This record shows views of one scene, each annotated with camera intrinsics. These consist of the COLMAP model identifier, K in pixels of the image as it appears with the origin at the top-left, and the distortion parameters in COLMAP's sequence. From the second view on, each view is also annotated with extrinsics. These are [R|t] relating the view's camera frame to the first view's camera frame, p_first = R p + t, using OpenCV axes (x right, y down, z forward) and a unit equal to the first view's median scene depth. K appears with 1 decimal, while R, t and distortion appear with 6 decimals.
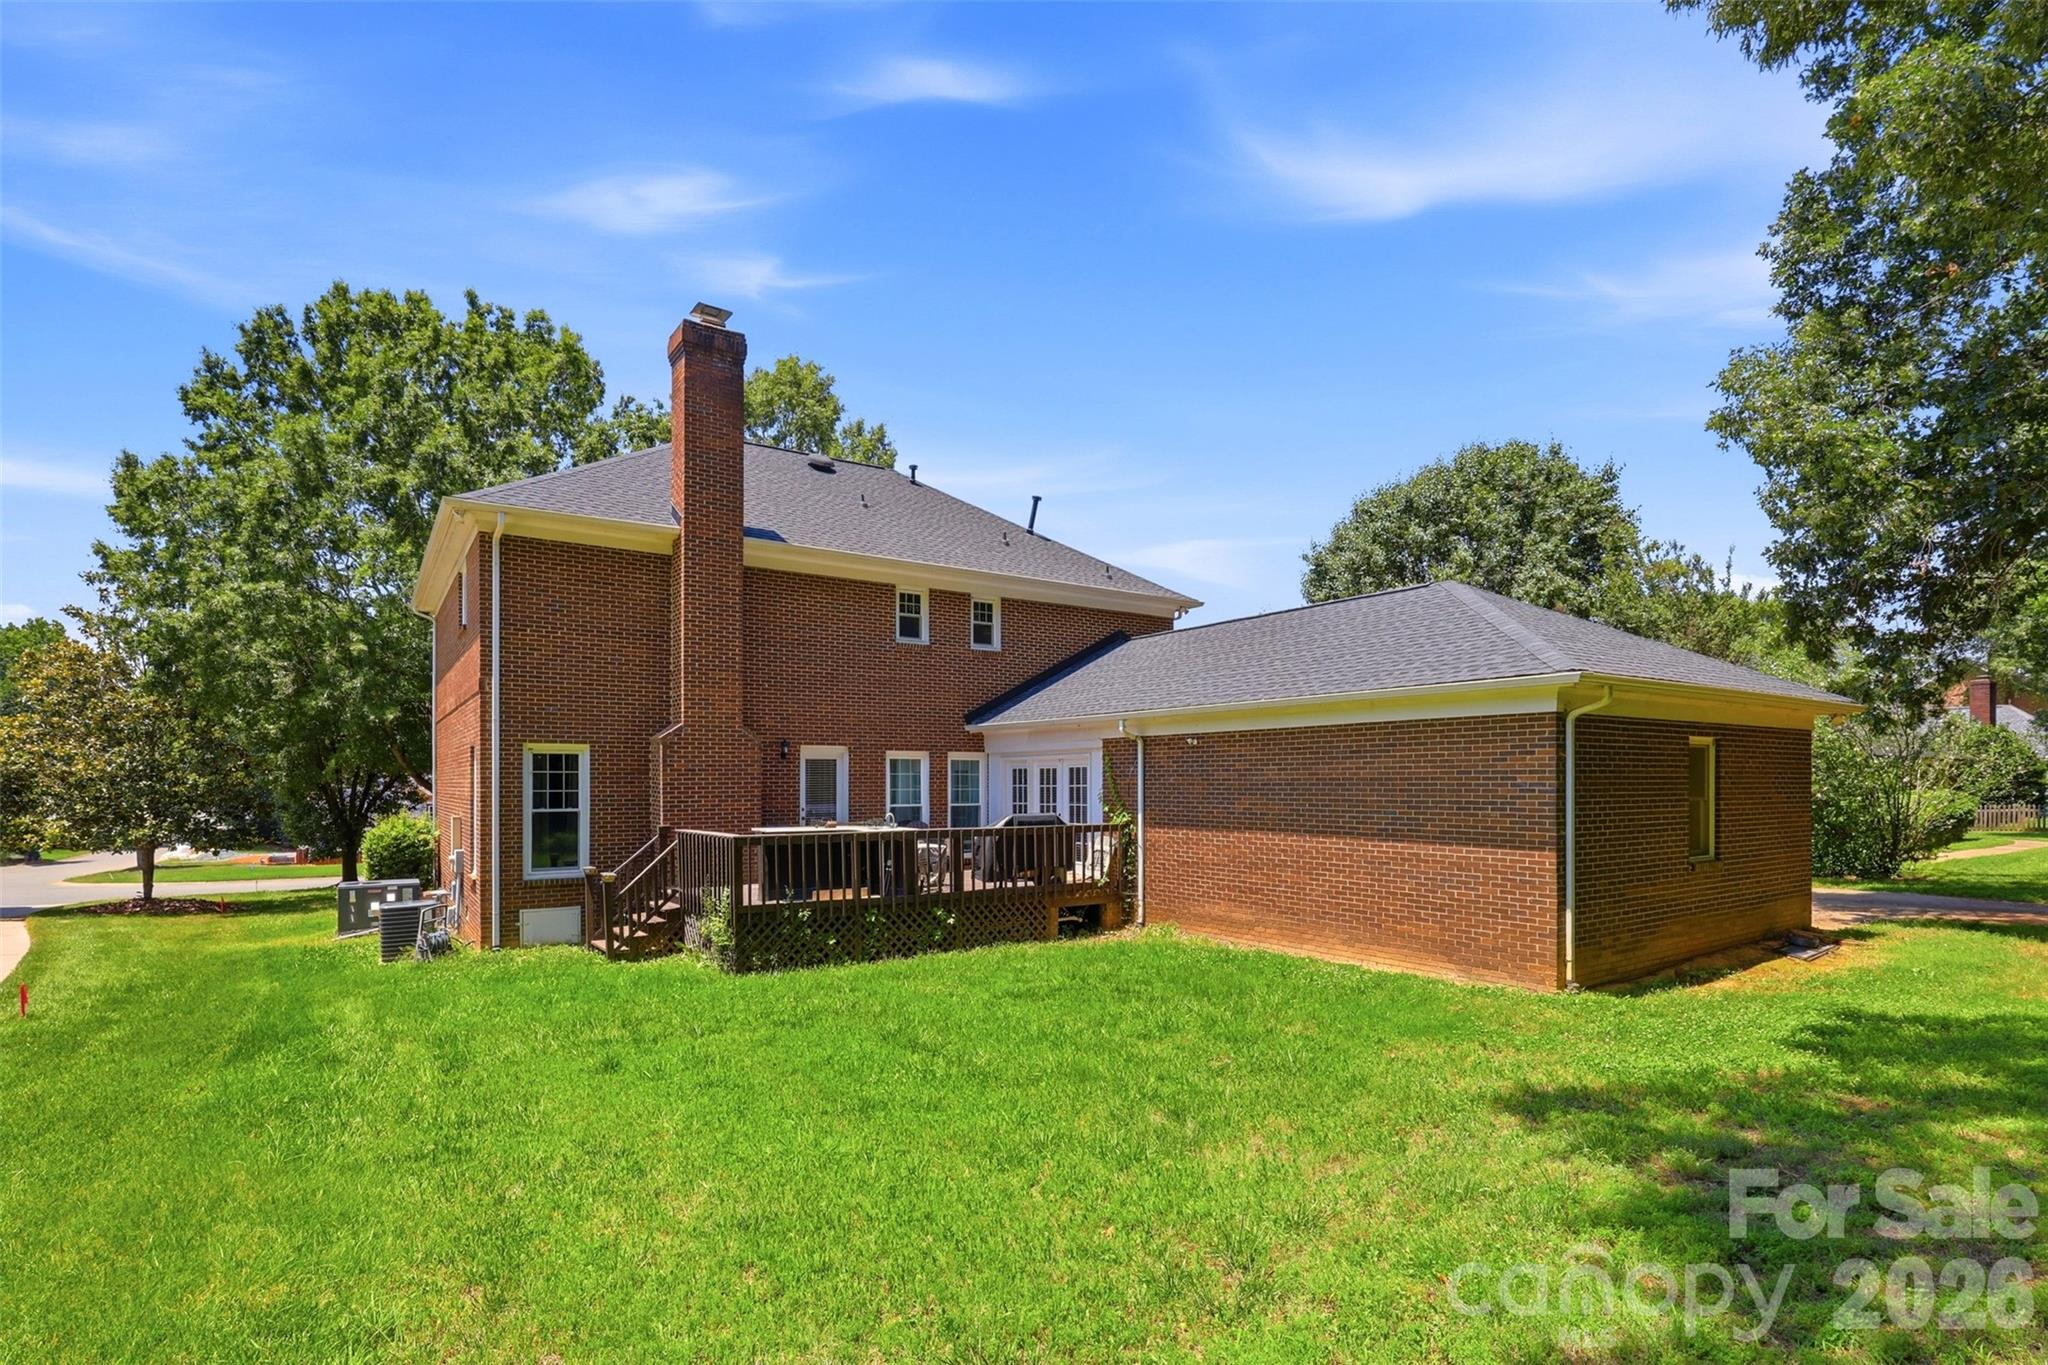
lens RADIAL K [[989.0, 0, 1023.6], [0, 989.0, 784.5], [0, 0, 1]] dist [-0.001107, 0.000140]
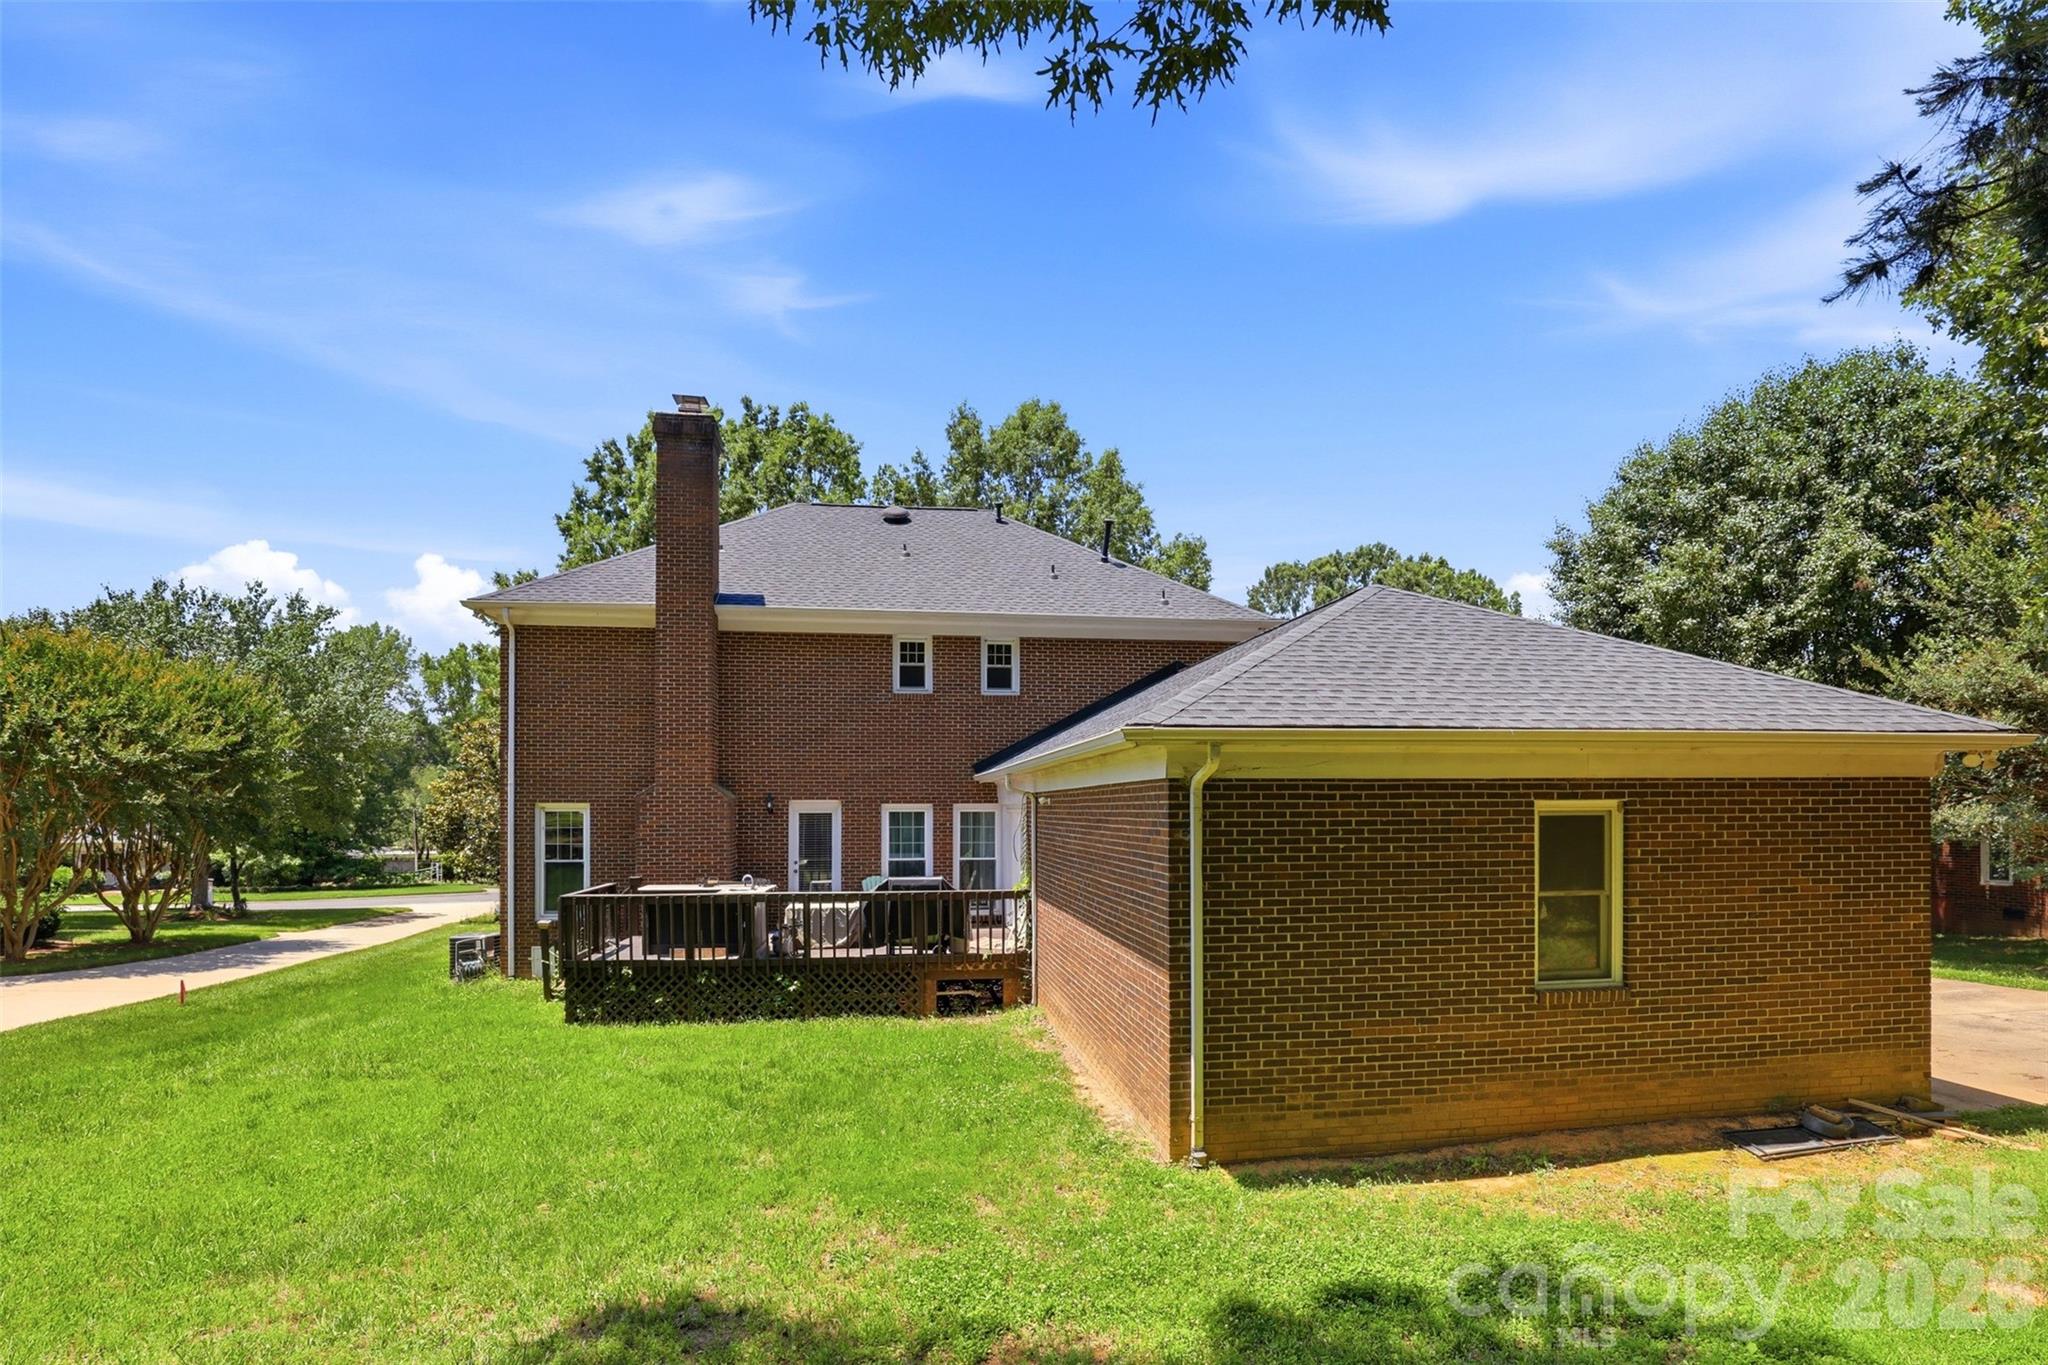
lens RADIAL K [[1011.4, 0, 1018.5], [0, 1011.4, 807.8], [0, 0, 1]] dist [-0.028066, 0.001285]
pose [[0.896553, -0.000668, -0.442937, 0.472932], [-0.000637, 0.999996, -0.002798, -0.030355], [0.442937, 0.002791, 0.896549, 0.172835]]
